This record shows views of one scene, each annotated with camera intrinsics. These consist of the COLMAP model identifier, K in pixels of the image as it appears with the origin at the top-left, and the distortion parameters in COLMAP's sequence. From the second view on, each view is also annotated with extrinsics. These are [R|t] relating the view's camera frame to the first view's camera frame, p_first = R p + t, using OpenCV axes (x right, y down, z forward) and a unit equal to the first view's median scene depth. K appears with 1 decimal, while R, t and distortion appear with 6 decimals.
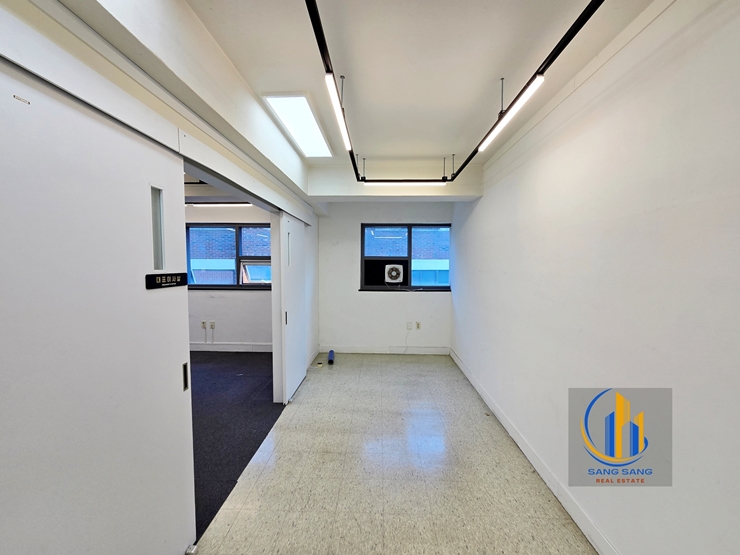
lens RADIAL K [[299.4, 0, 370.0], [0, 299.4, 277.5], [0, 0, 1]] dist [-0.000559, -0.000011]
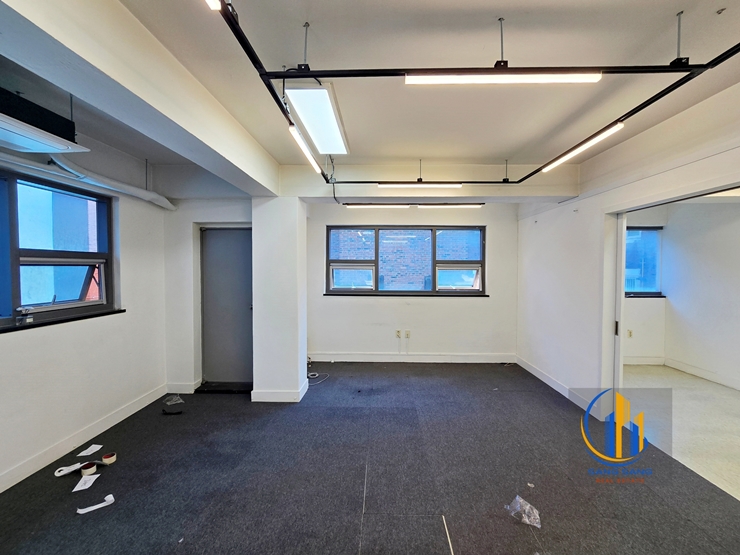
lens RADIAL K [[305.9, 0, 371.7], [0, 305.9, 278.6], [0, 0, 1]] dist [-0.002778, -0.000078]
pose [[0.999911, -0.000459, 0.013324, -0.648841], [0.000596, 0.999947, -0.010295, -0.004184], [-0.013319, 0.010302, 0.999858, 0.047474]]
